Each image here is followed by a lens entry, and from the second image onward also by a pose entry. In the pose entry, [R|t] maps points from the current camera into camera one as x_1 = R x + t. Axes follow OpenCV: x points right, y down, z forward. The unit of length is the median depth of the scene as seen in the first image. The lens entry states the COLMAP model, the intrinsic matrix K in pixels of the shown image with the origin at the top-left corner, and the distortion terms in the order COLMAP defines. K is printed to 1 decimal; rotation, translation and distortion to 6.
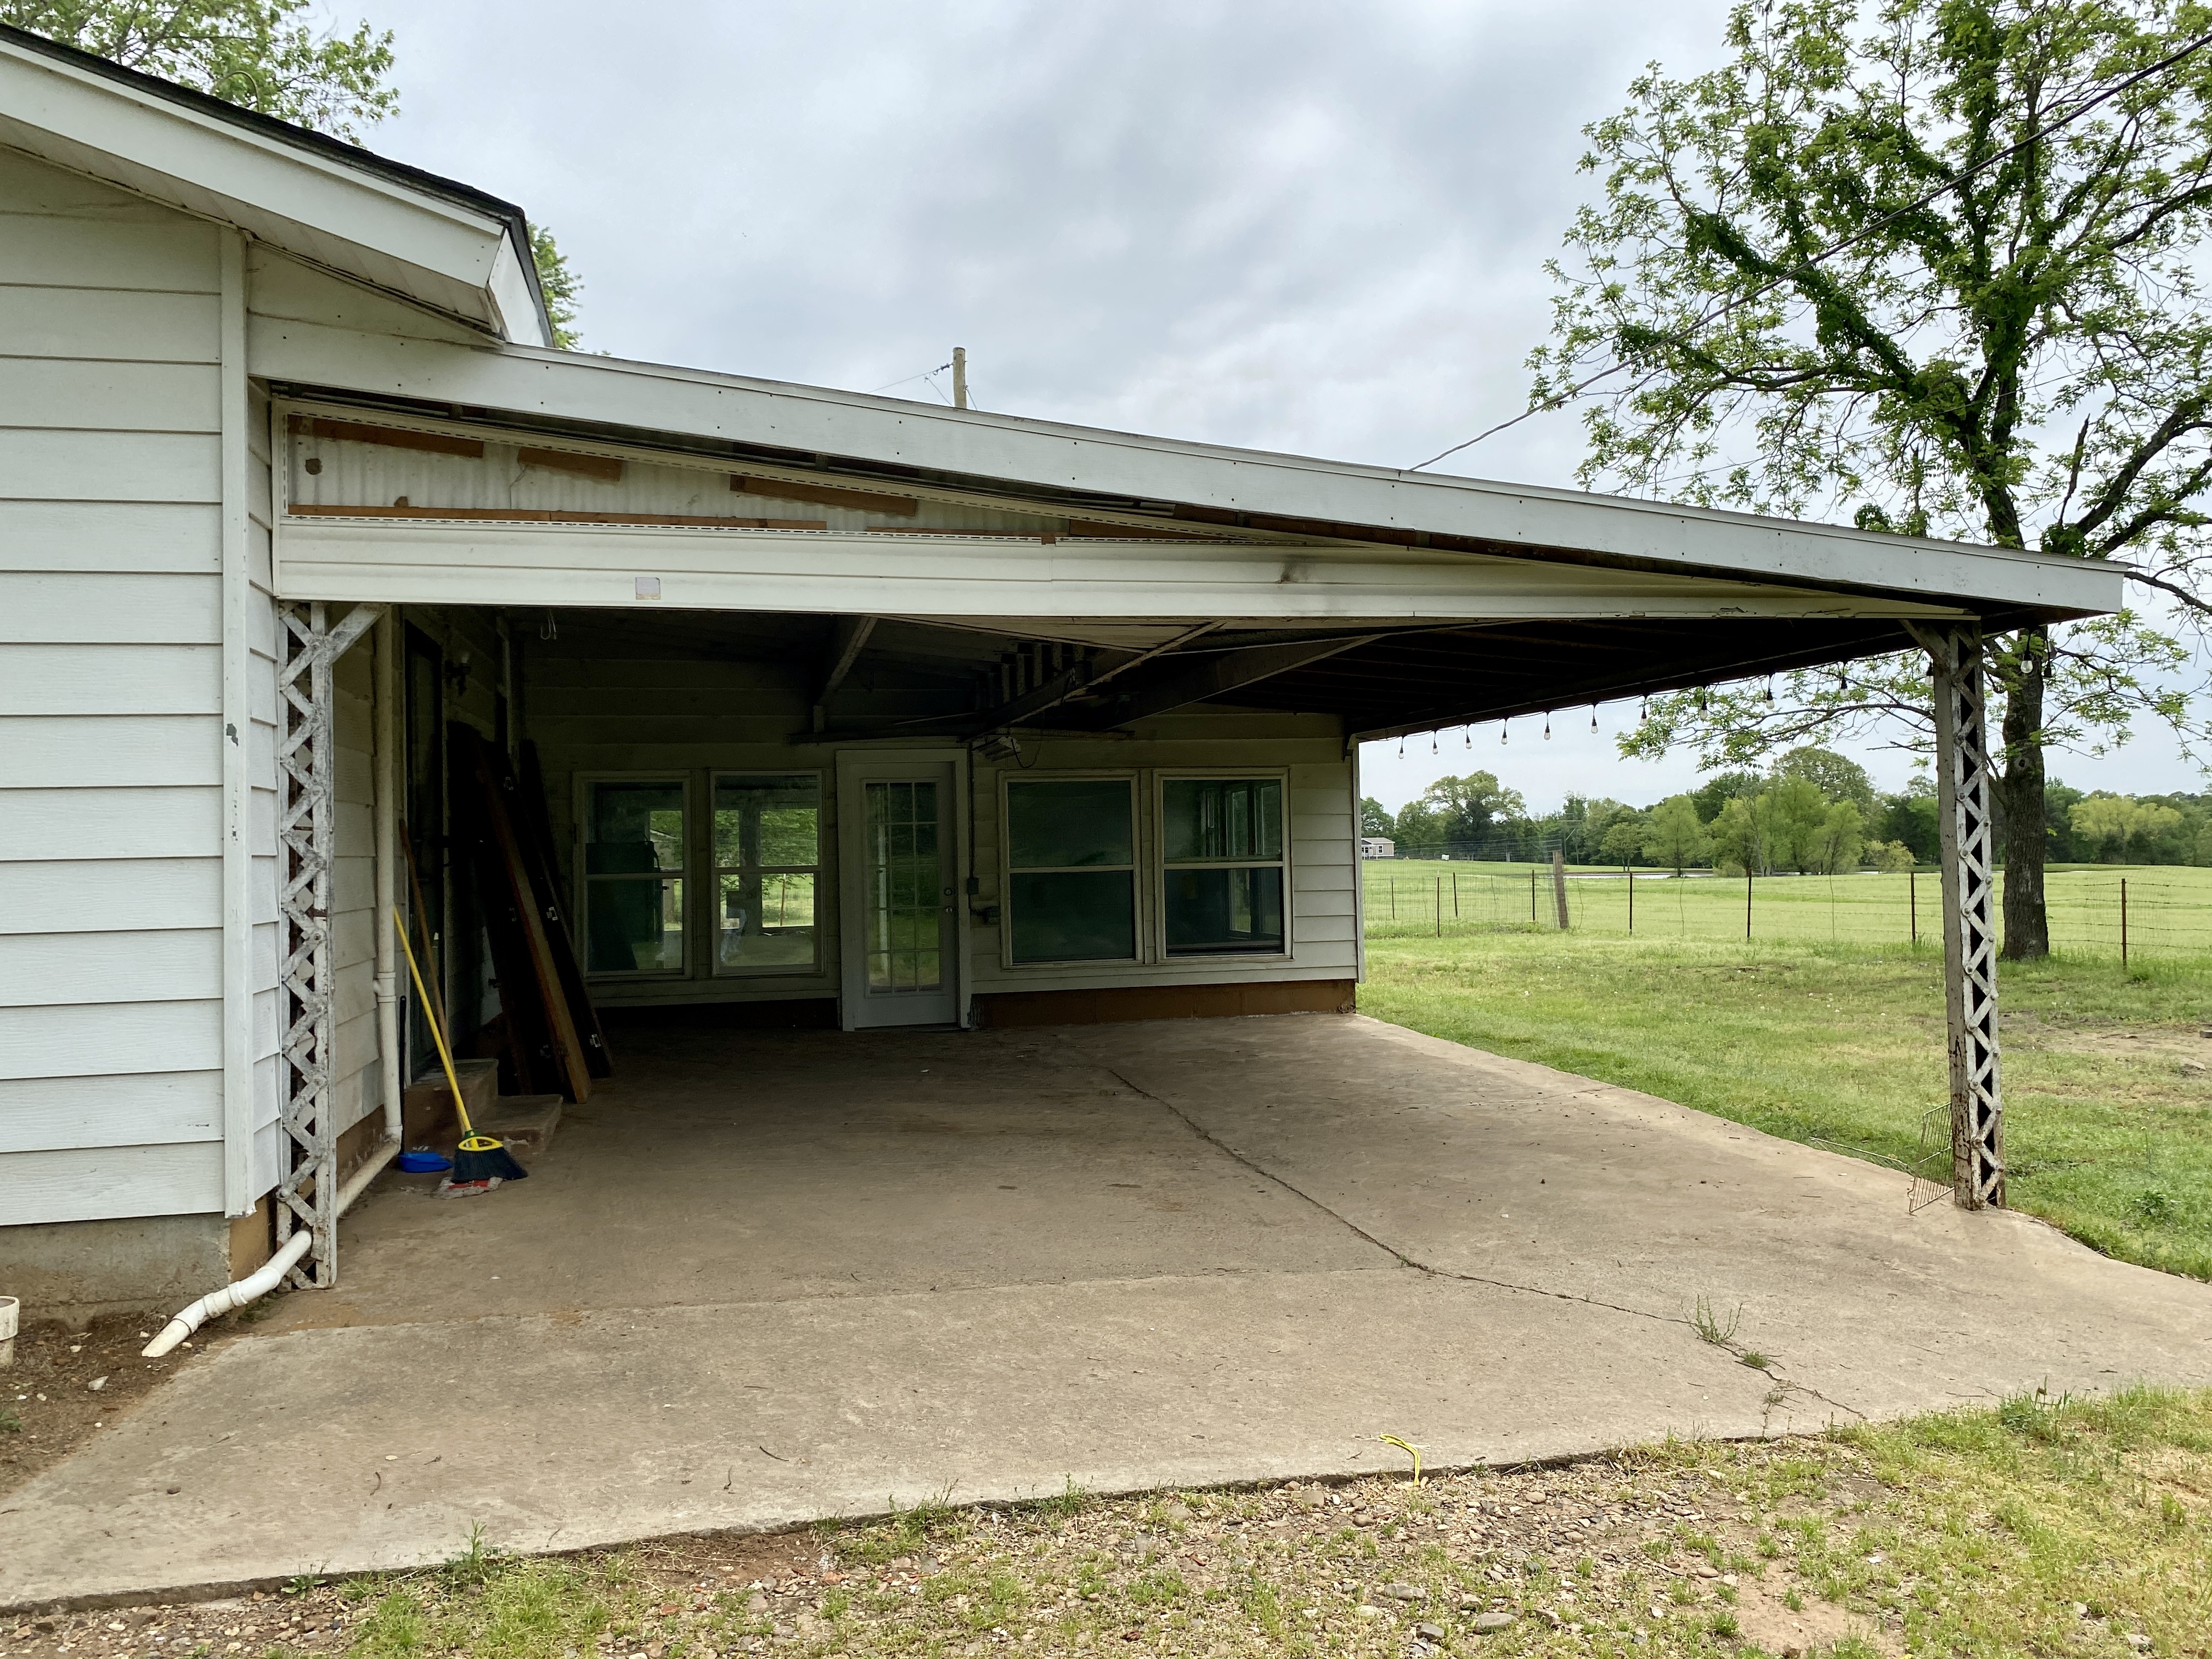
lens RADIAL K [[1707.1, 0, 1098.1], [0, 1707.1, 821.5], [0, 0, 1]] dist [0.110822, -0.102484]
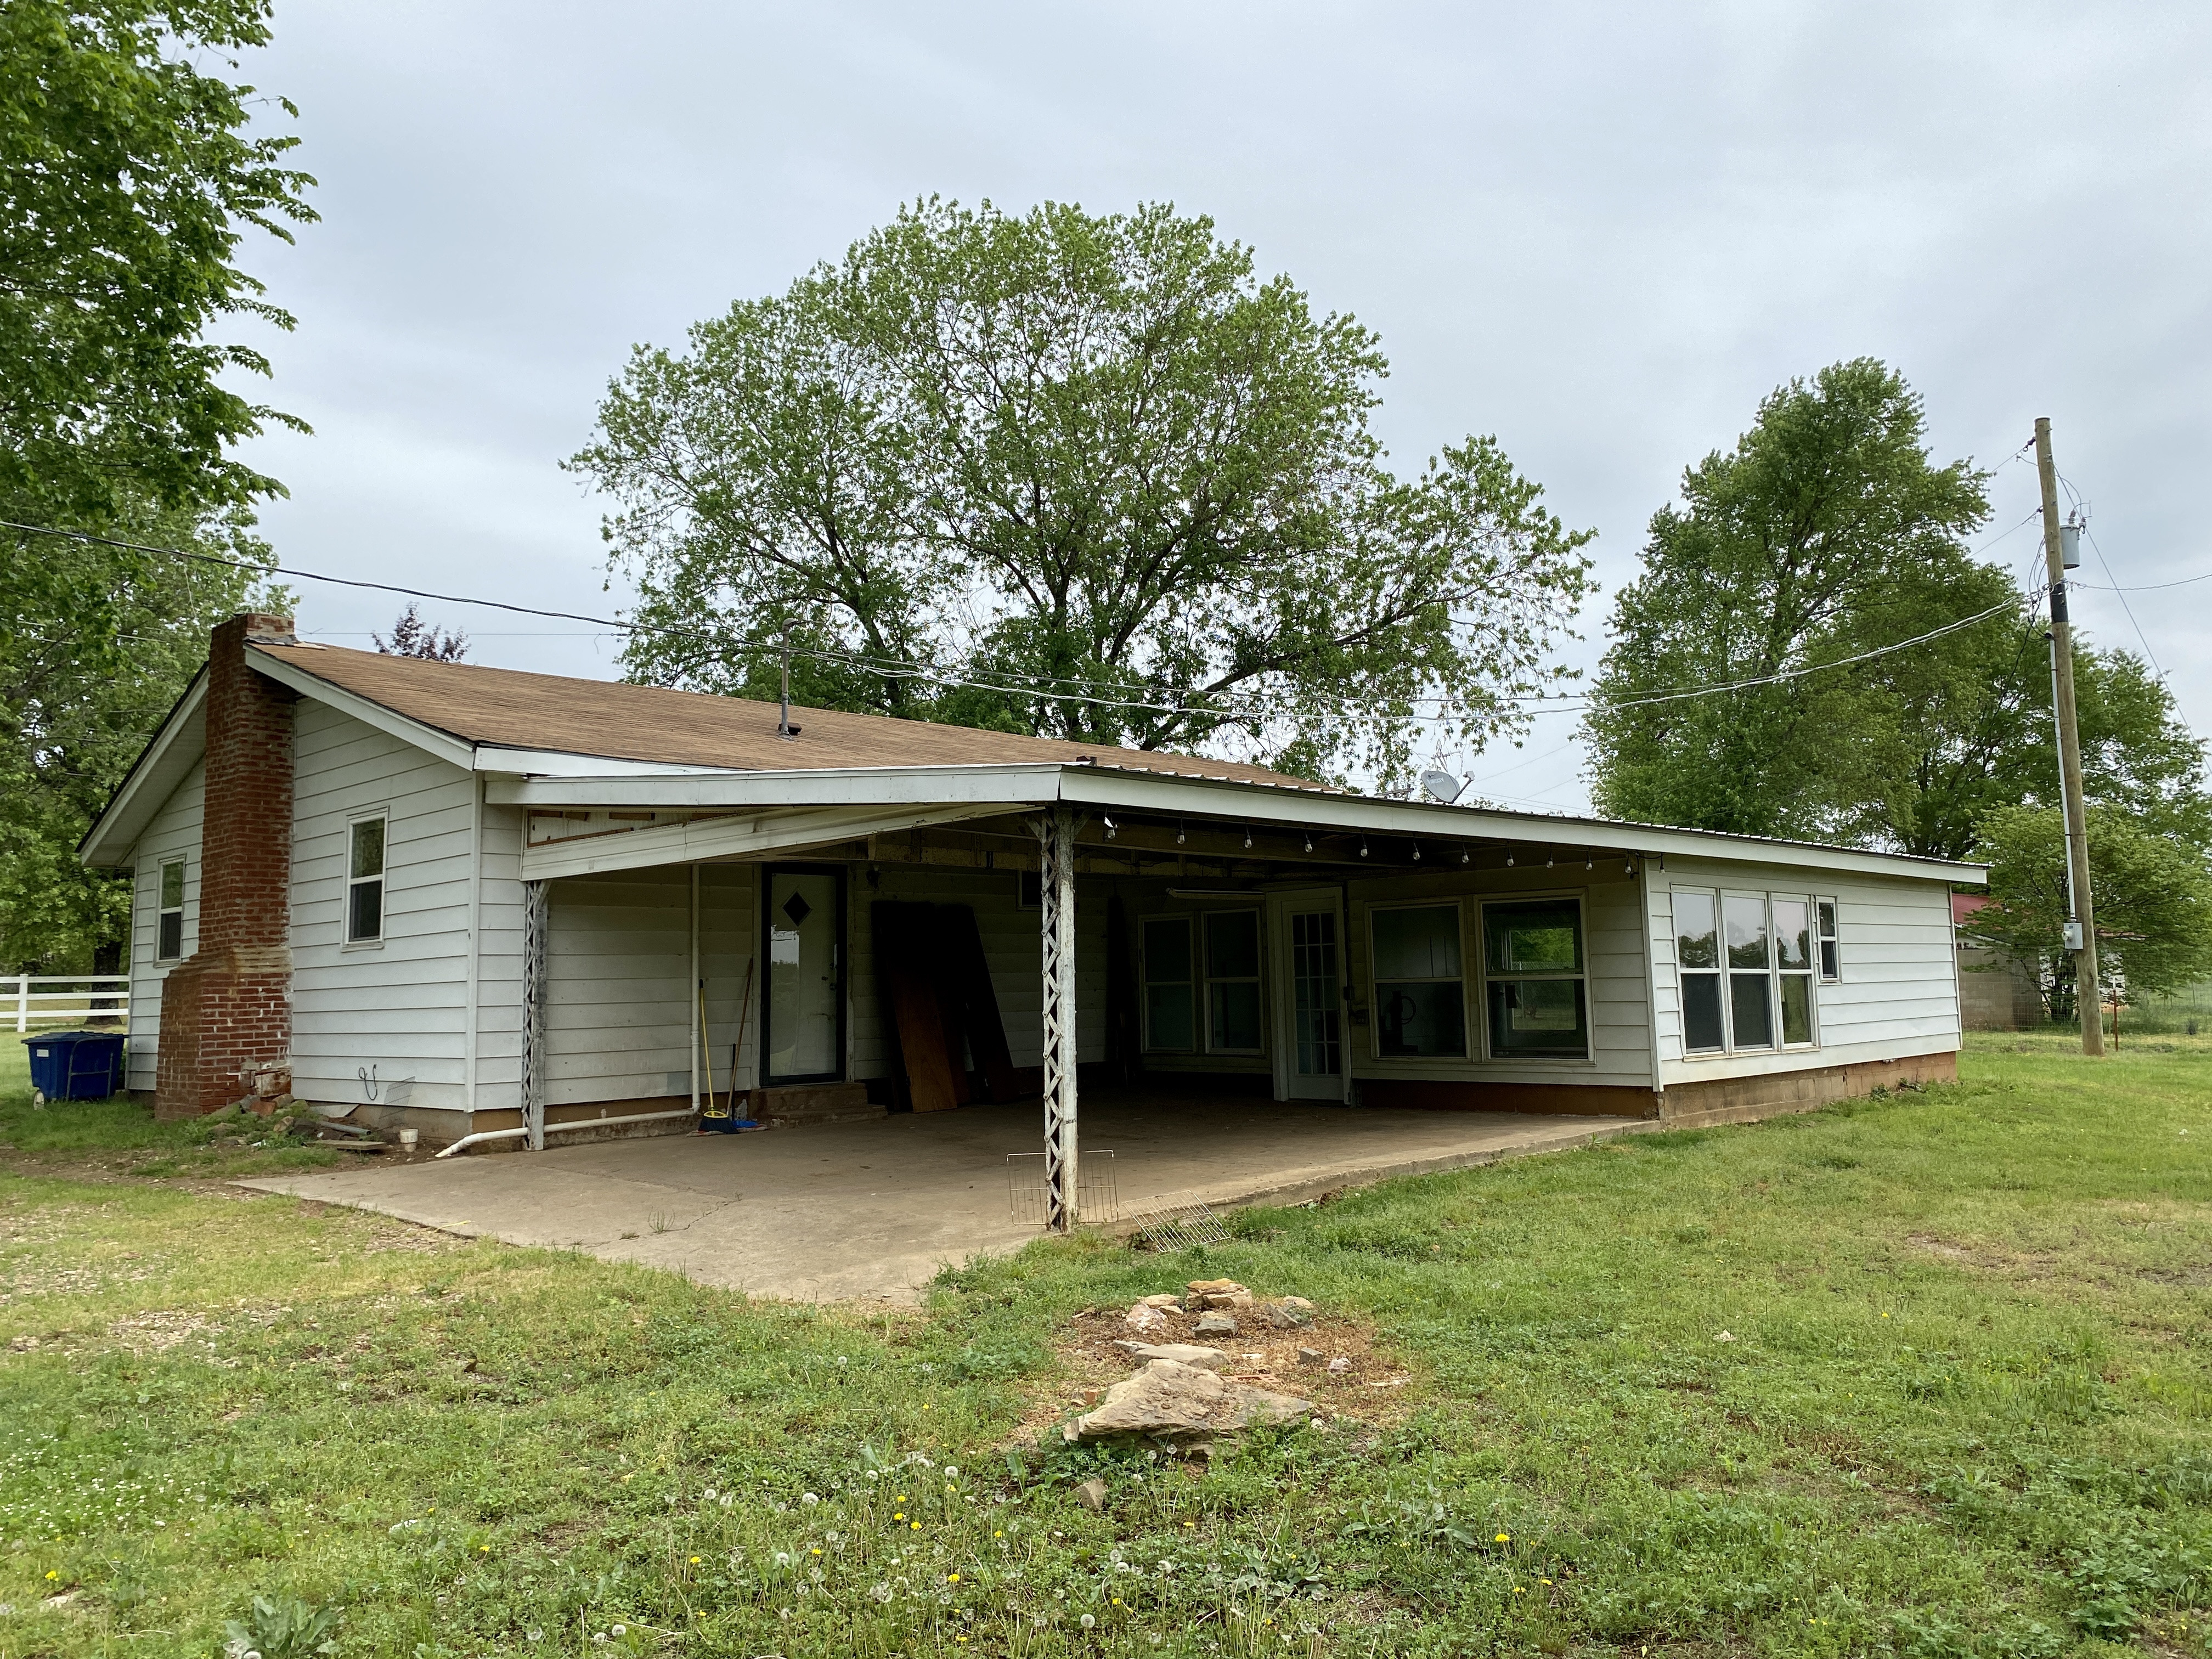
lens RADIAL K [[1707.1, 0, 1098.1], [0, 1707.1, 821.5], [0, 0, 1]] dist [0.110822, -0.102484]
pose [[0.521694, -0.077809, -0.849577, 0.931319], [0.026727, 0.996834, -0.074883, -0.000034], [0.852714, 0.016359, 0.522122, 0.162169]]
